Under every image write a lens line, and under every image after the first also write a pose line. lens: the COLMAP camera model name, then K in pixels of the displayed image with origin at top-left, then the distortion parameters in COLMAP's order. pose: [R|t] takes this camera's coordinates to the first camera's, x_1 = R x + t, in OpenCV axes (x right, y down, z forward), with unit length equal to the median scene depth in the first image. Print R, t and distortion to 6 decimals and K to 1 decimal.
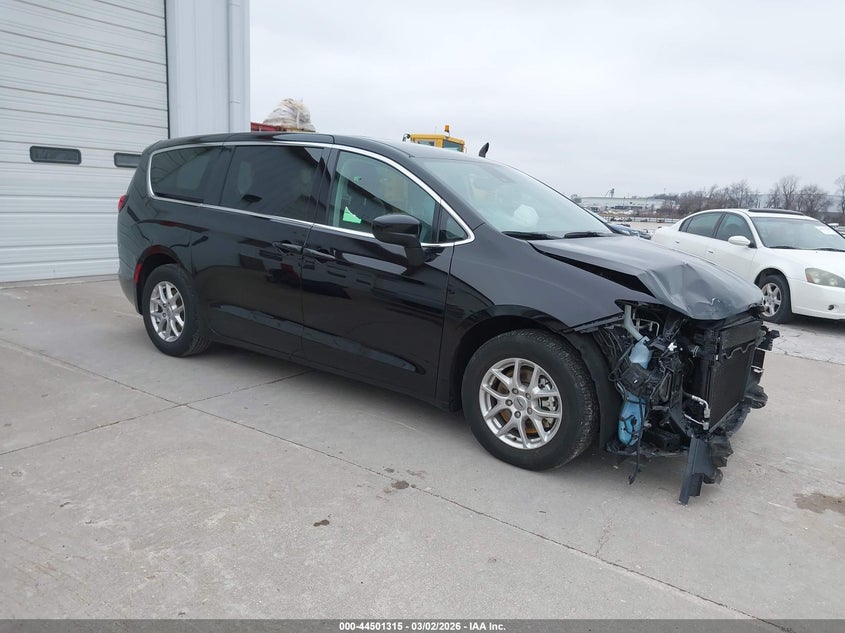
lens RADIAL K [[643.0, 0, 427.8], [0, 643.0, 316.5], [0, 0, 1]] dist [0.003279, 0.002343]
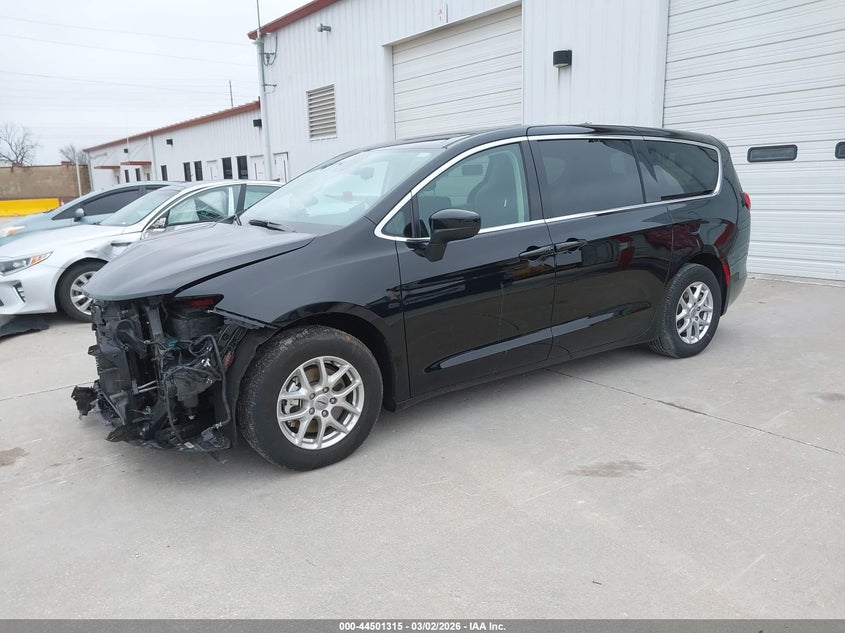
lens RADIAL K [[643.0, 0, 427.8], [0, 643.0, 316.5], [0, 0, 1]] dist [0.003279, 0.002343]
pose [[-0.281387, 0.157171, -0.946635, 0.731131], [-0.164764, 0.963932, 0.209018, -0.155638], [0.945343, 0.214787, -0.245342, 0.985558]]
